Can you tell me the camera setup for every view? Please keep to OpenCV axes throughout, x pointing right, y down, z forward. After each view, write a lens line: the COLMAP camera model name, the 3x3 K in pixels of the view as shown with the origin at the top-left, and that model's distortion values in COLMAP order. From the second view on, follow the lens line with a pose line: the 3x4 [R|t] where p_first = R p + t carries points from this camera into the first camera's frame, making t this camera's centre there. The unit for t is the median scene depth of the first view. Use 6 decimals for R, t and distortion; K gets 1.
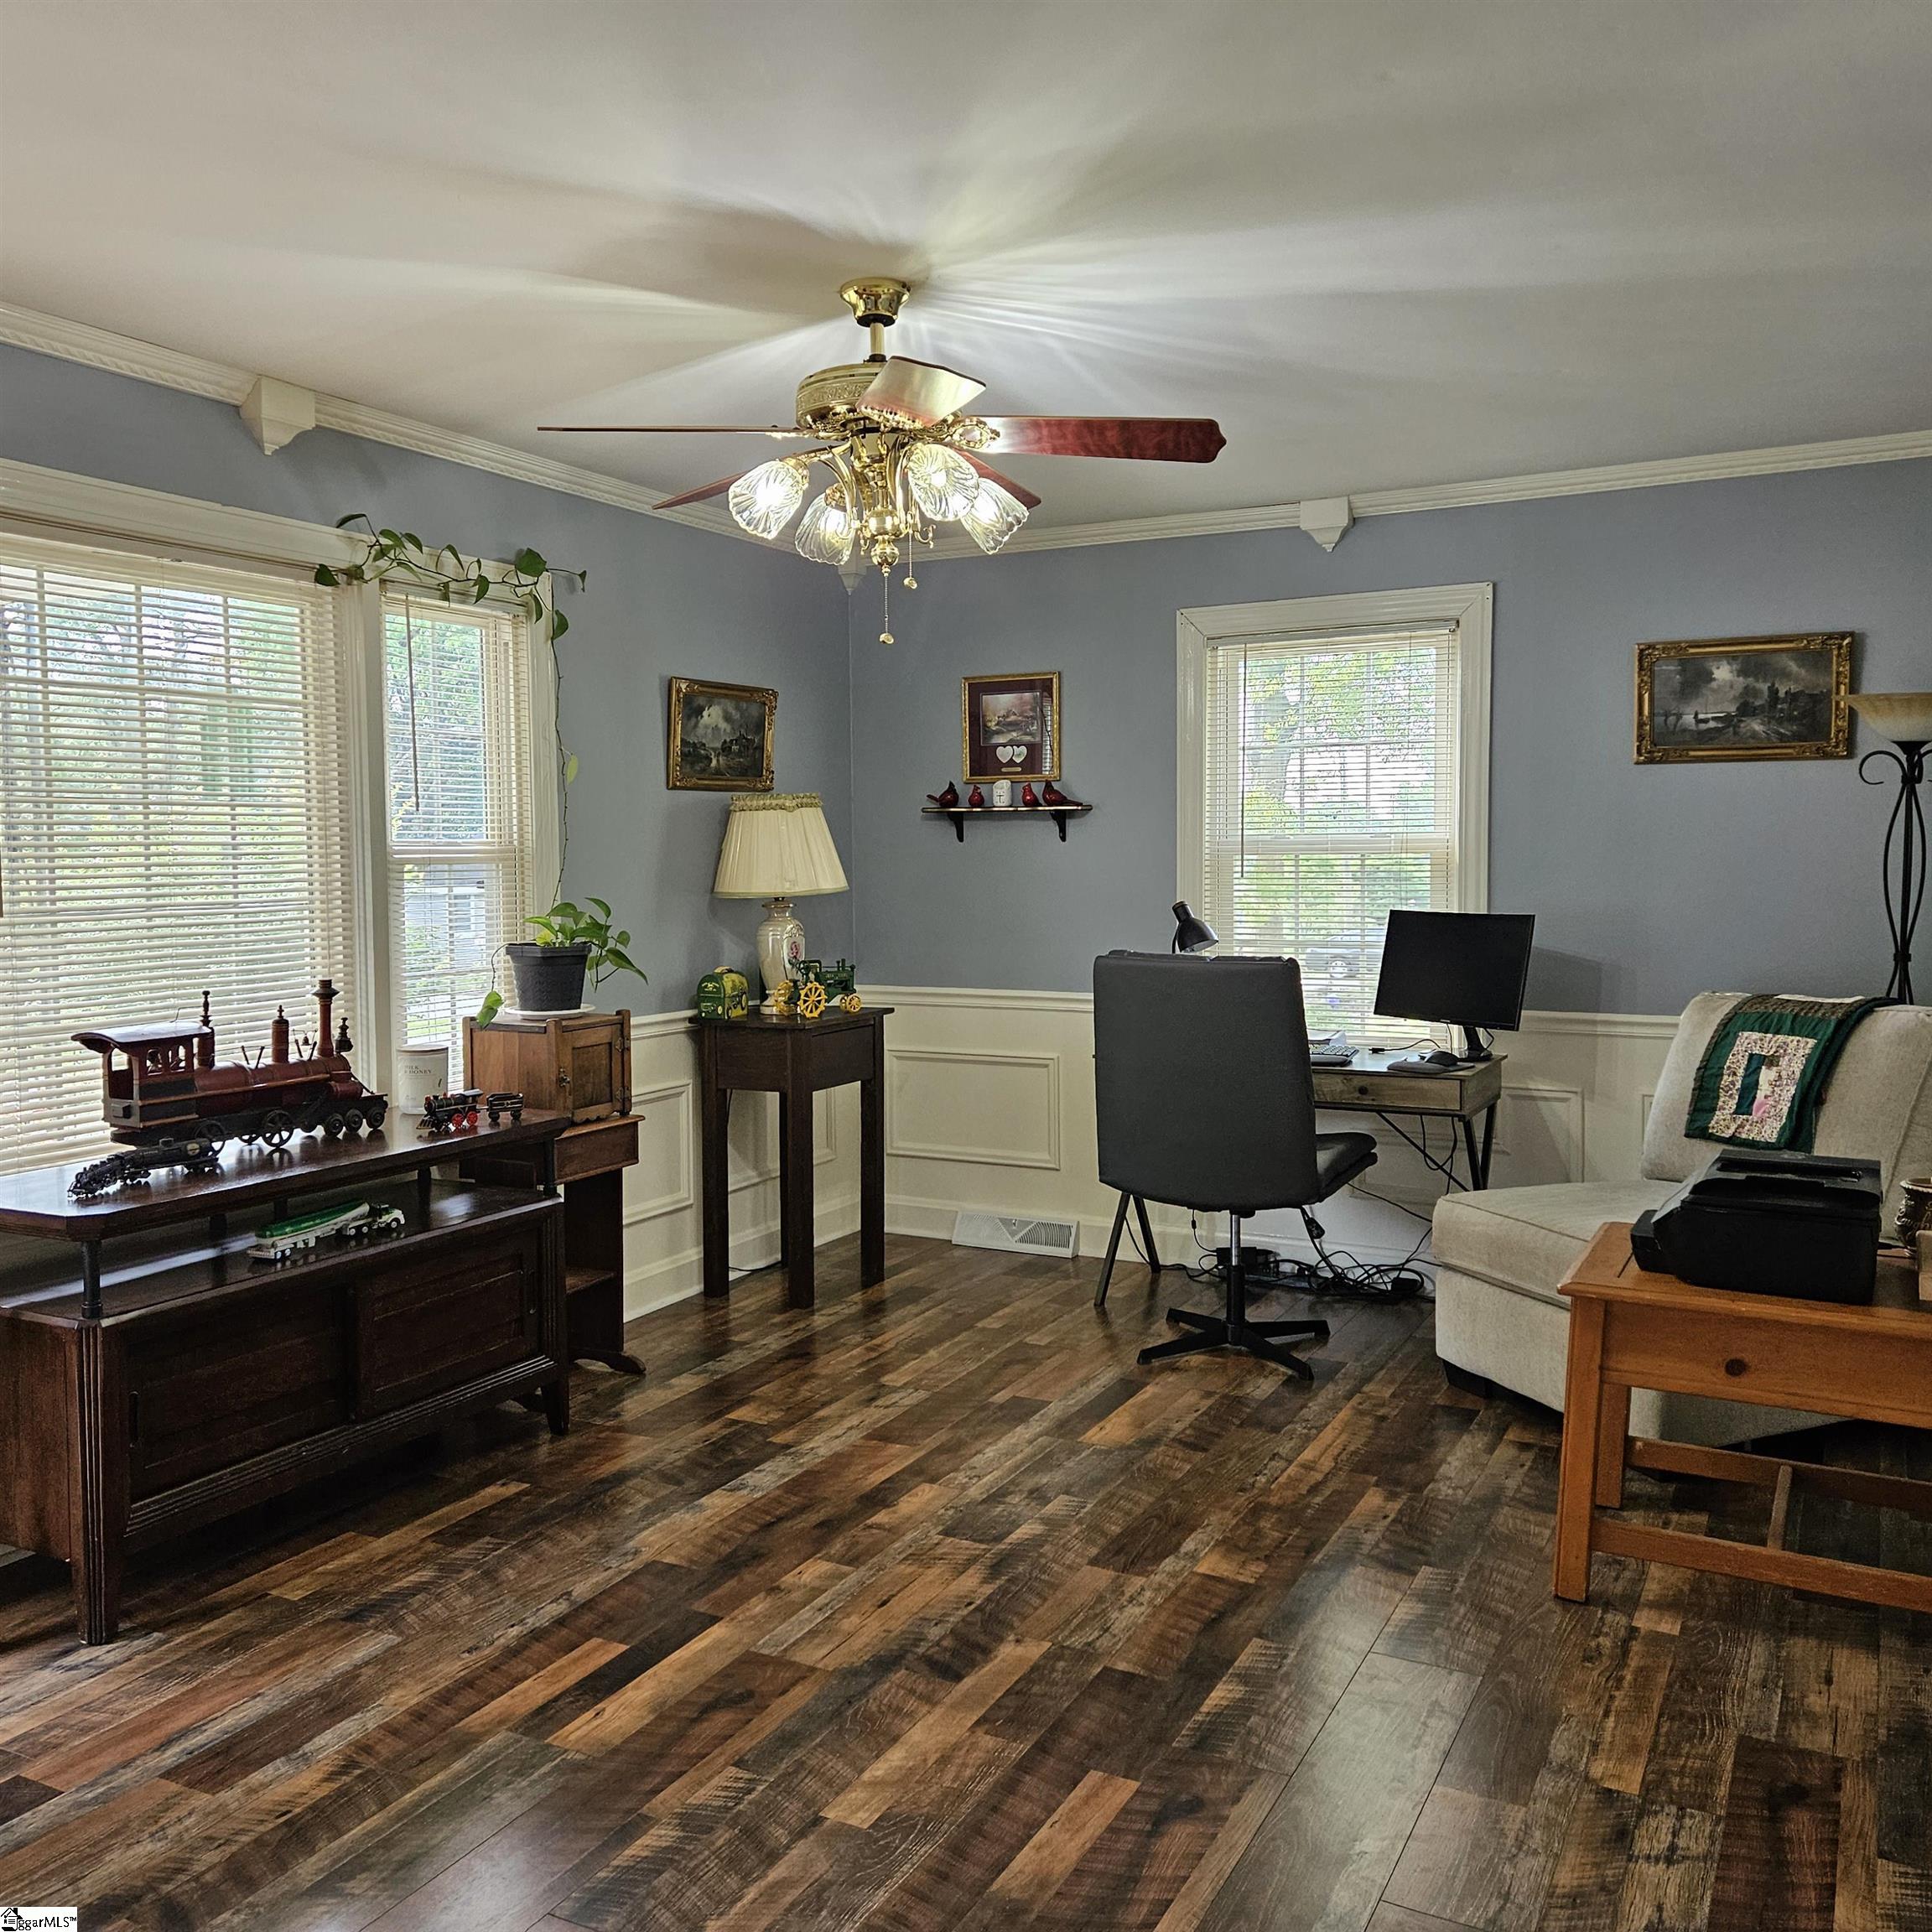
lens RADIAL K [[1701.6, 0, 968.5], [0, 1701.6, 939.1], [0, 0, 1]] dist [0.090659, -0.083543]
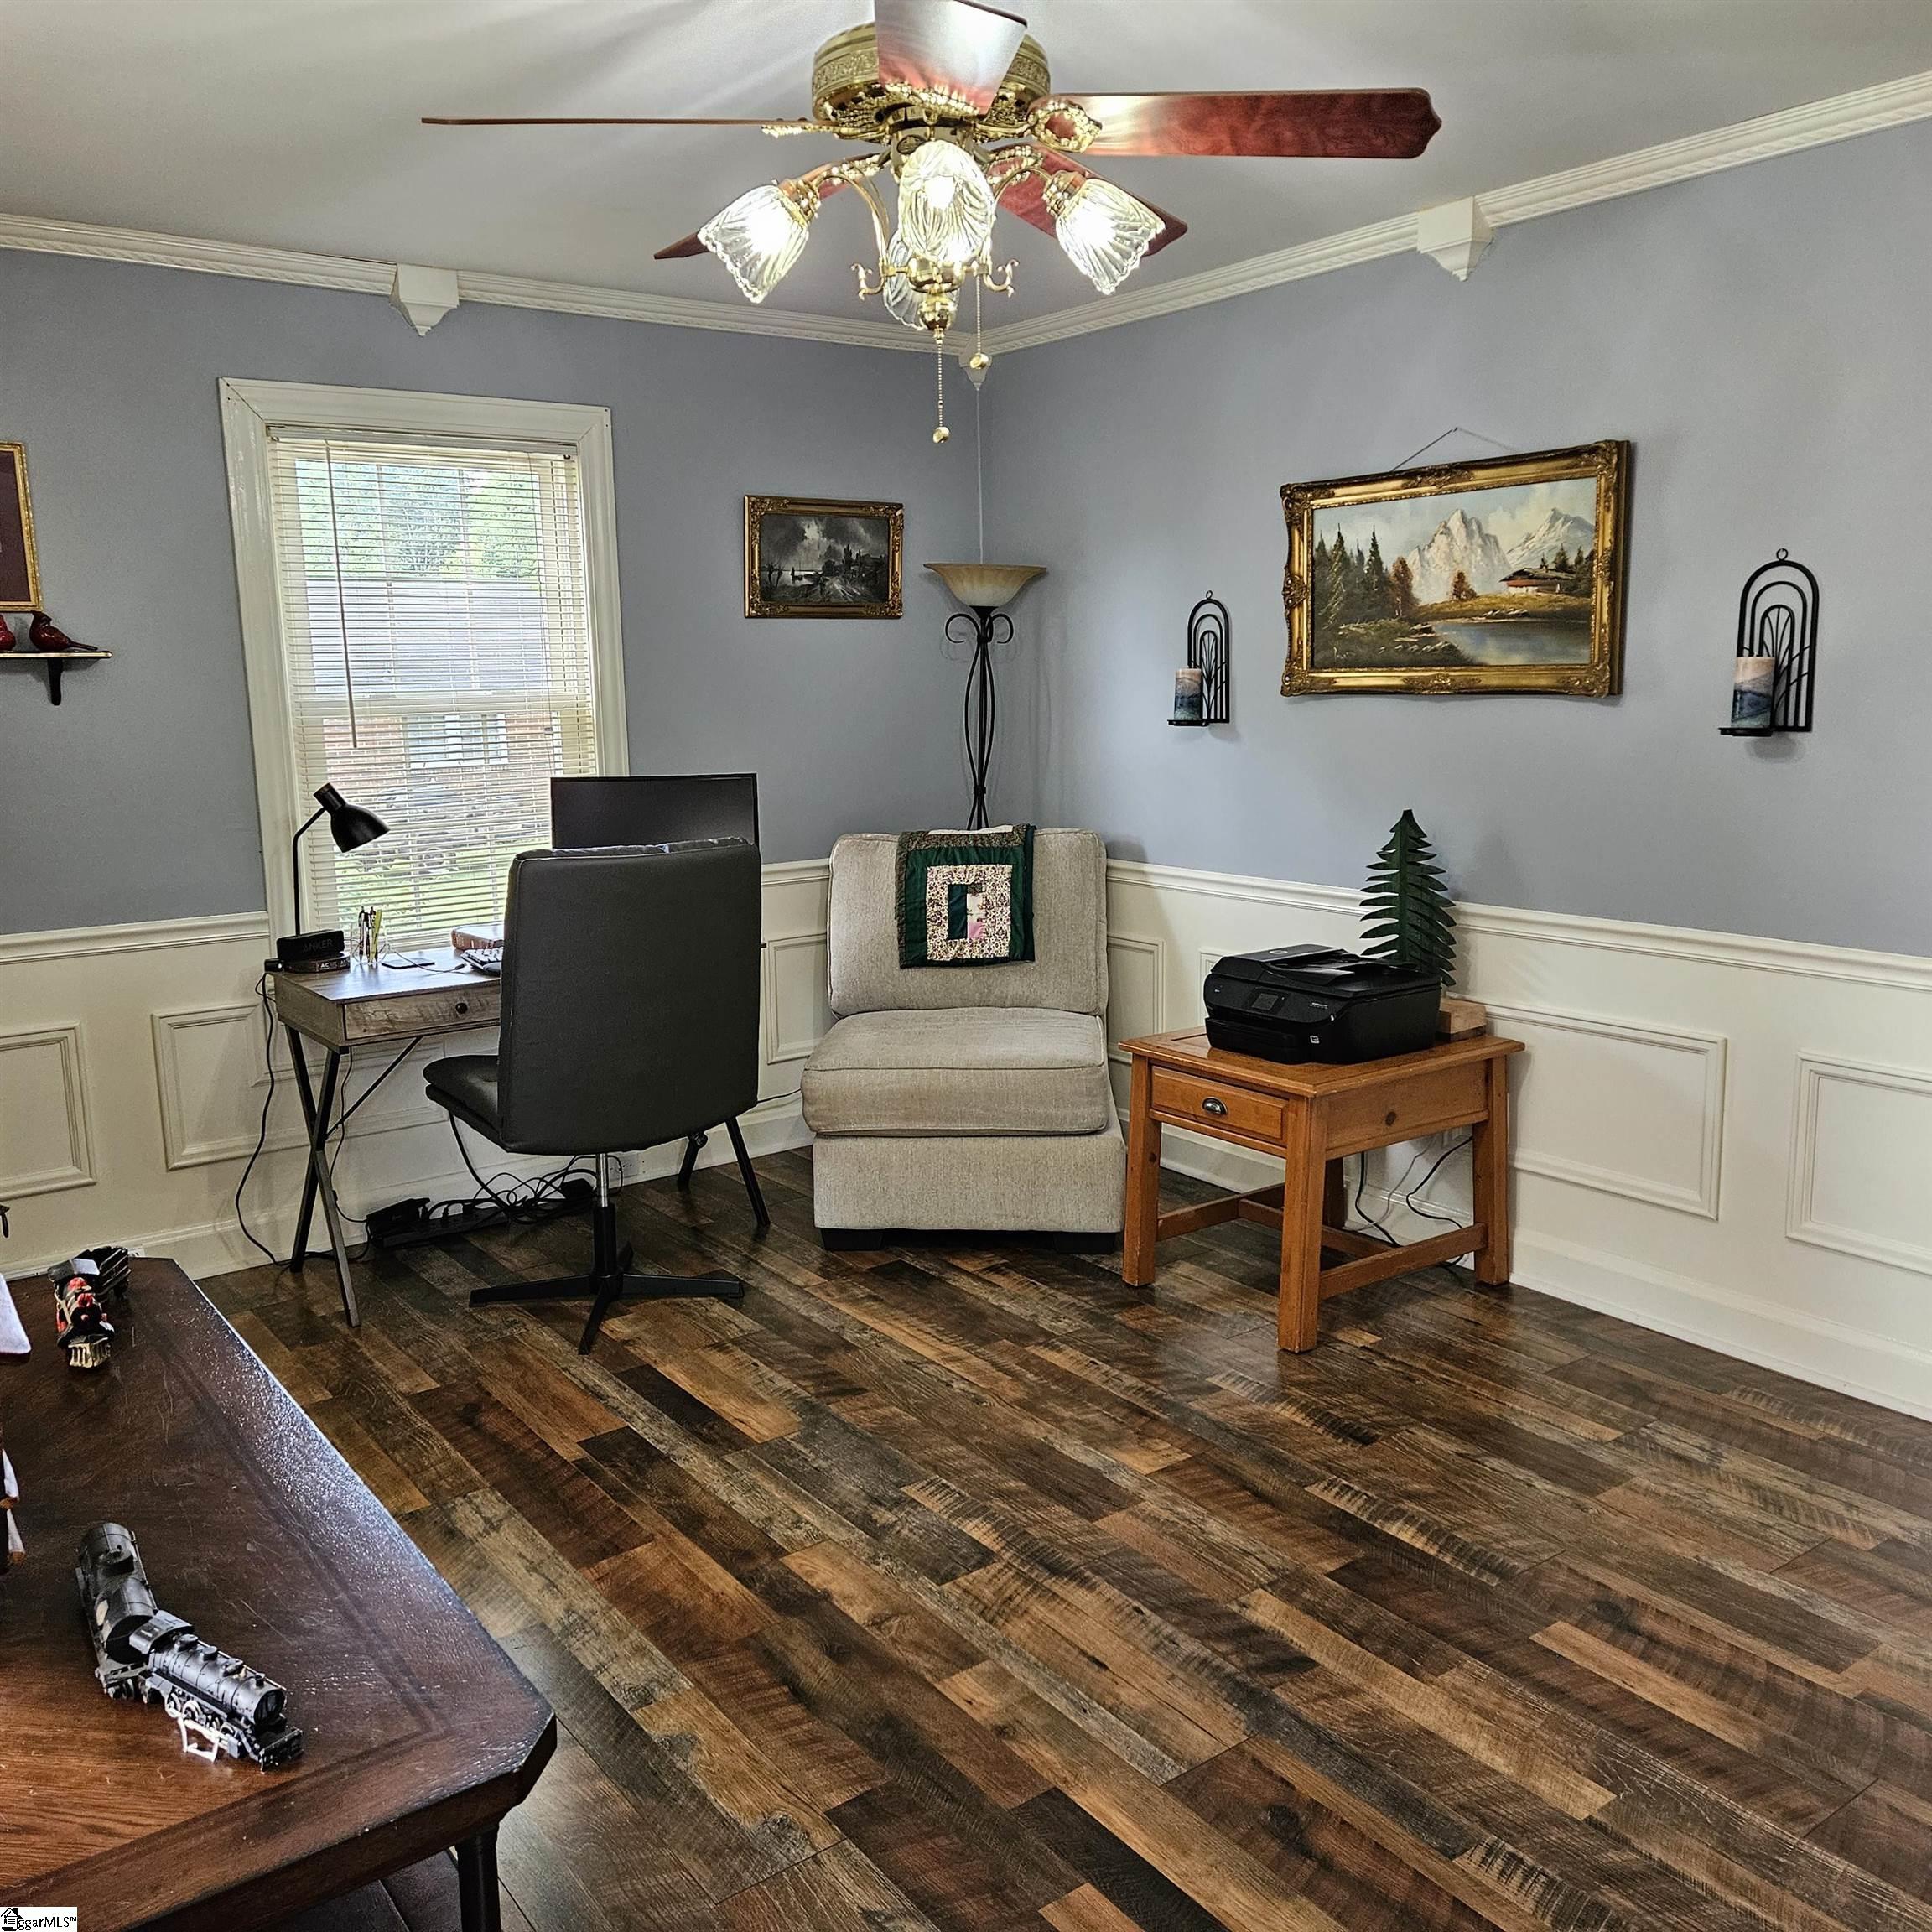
lens RADIAL K [[1701.6, 0, 936.1], [0, 1701.6, 955.4], [0, 0, 1]] dist [0.090659, -0.083543]
pose [[0.442863, -0.155425, 0.883015, -0.540739], [0.062945, 0.987820, 0.142303, -0.046987], [-0.894377, -0.007439, 0.447252, 0.508943]]
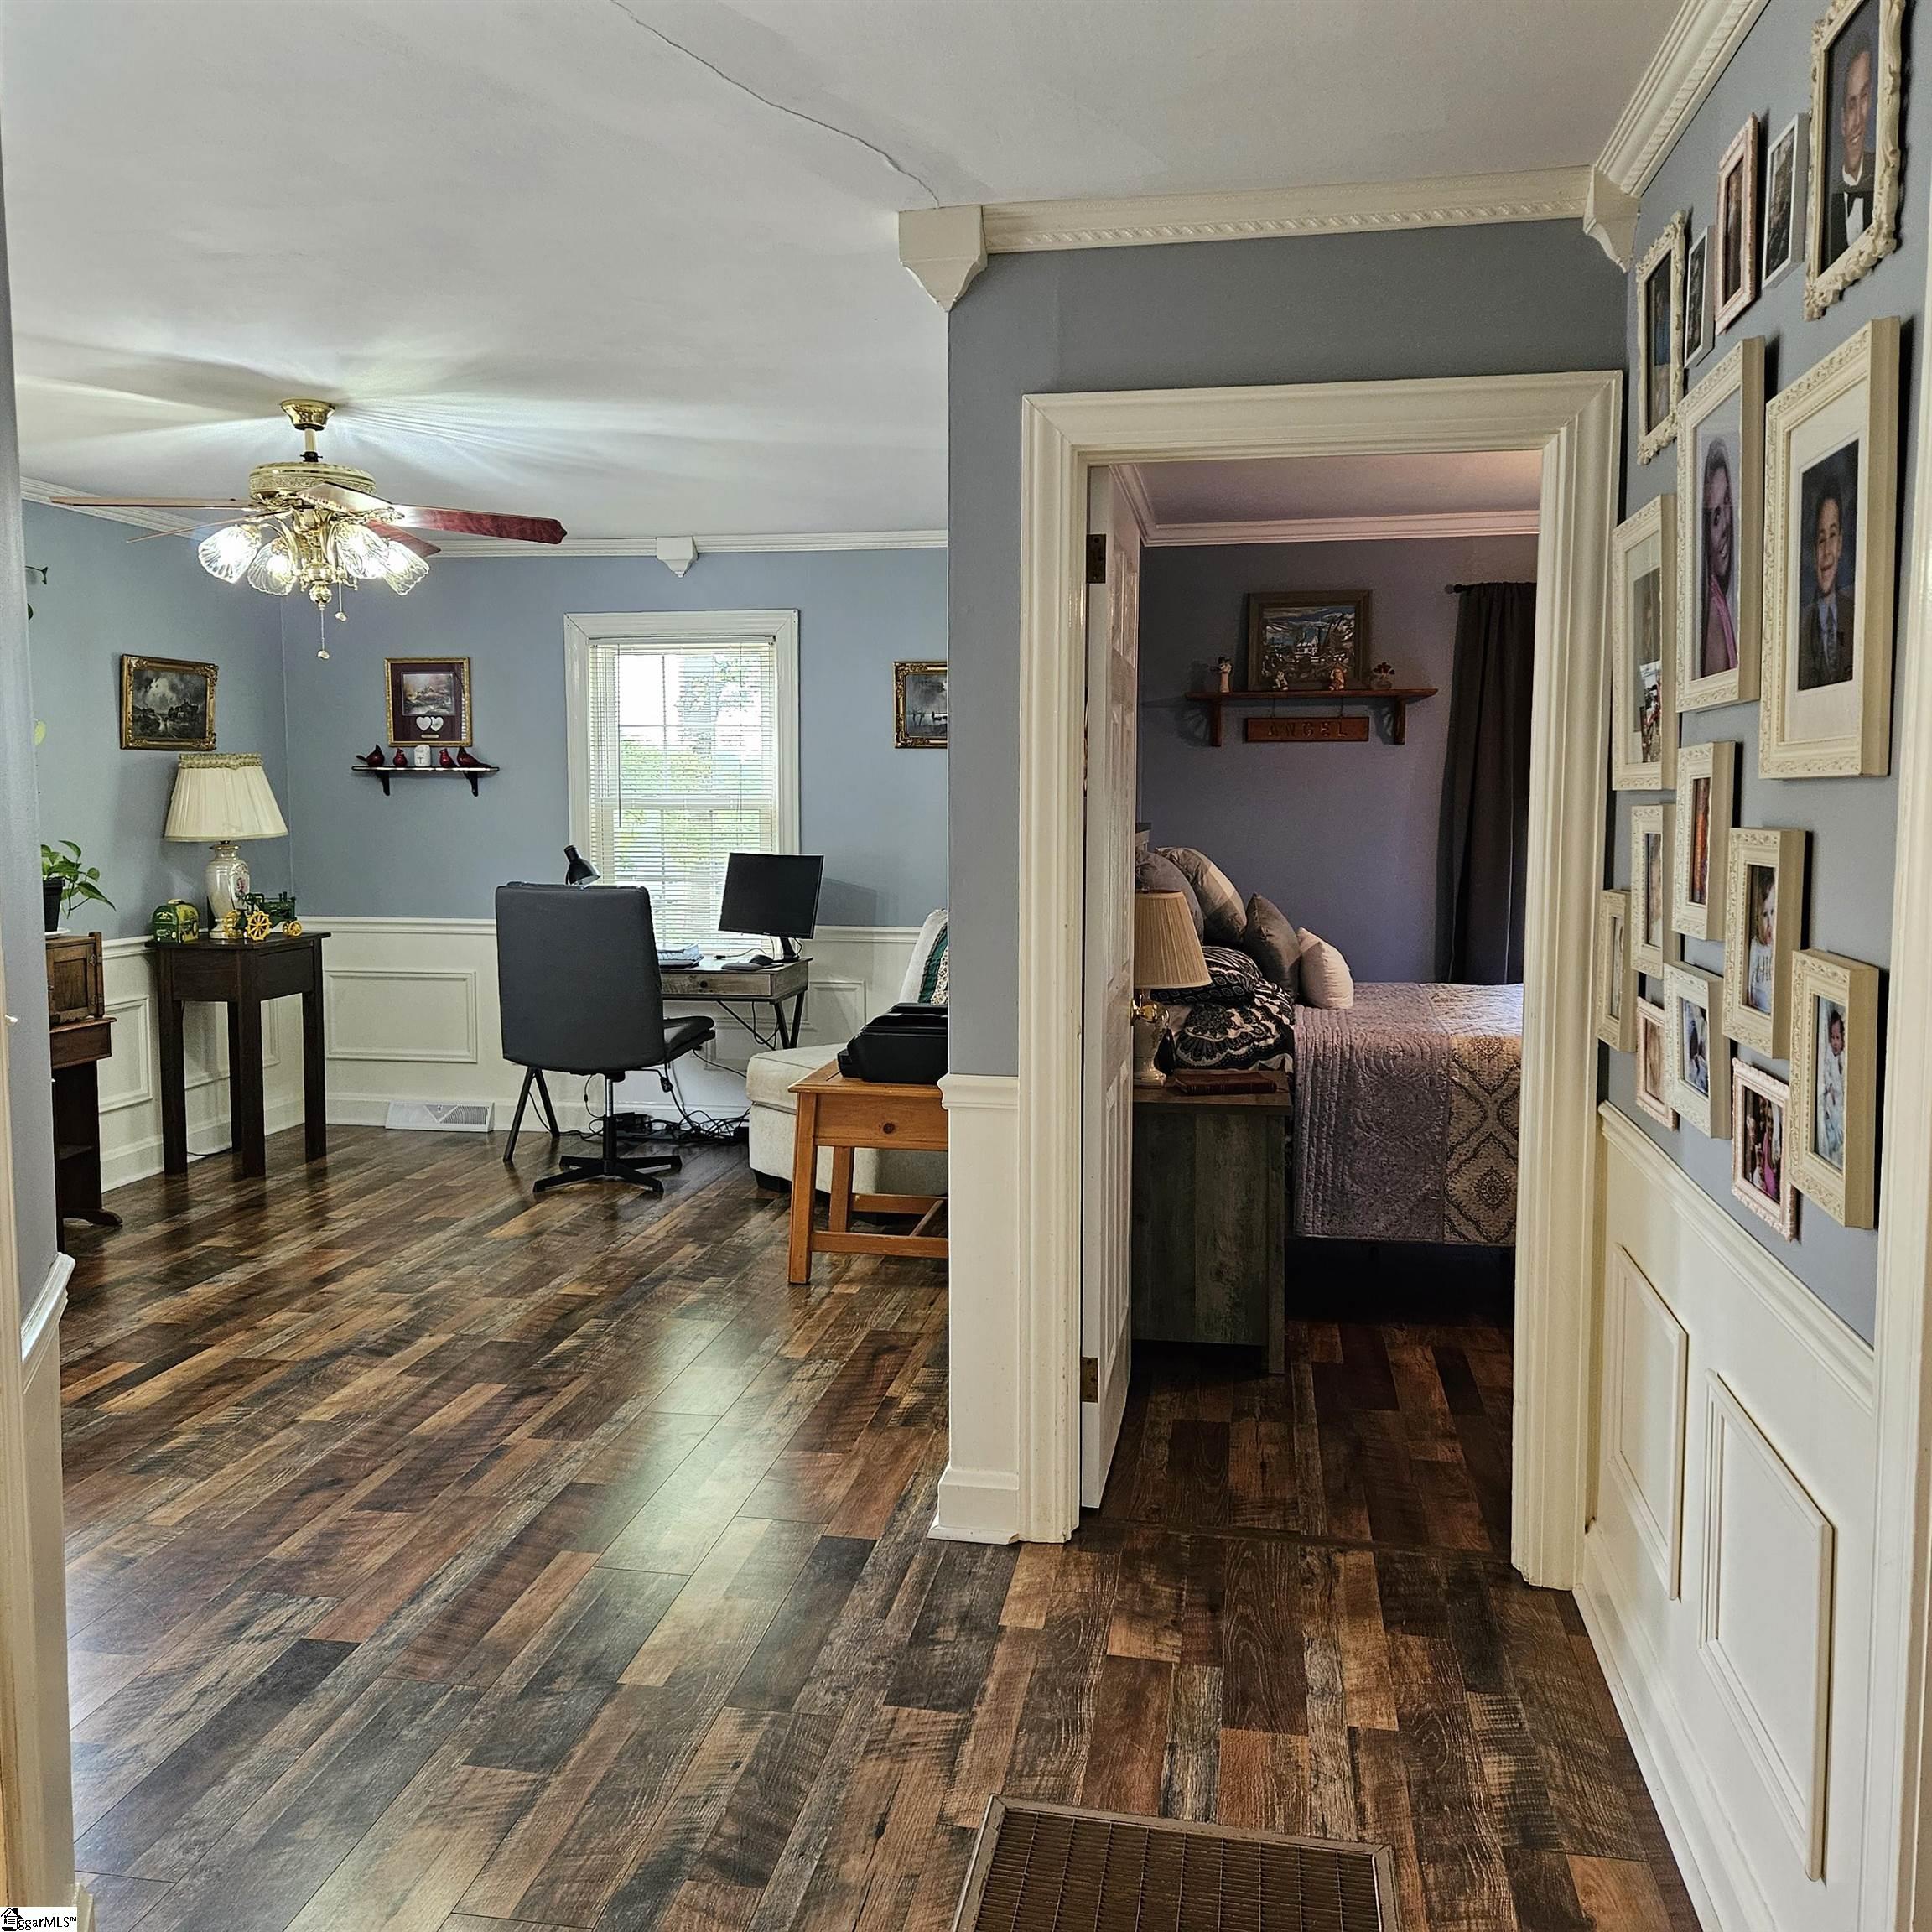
lens RADIAL K [[1701.6, 0, 941.7], [0, 1701.6, 946.5], [0, 0, 1]] dist [0.090659, -0.083543]
pose [[0.954296, -0.017288, 0.298364, 0.007701], [0.006800, 0.999323, 0.036154, 0.011282], [-0.298787, -0.032472, 0.953767, -0.380621]]
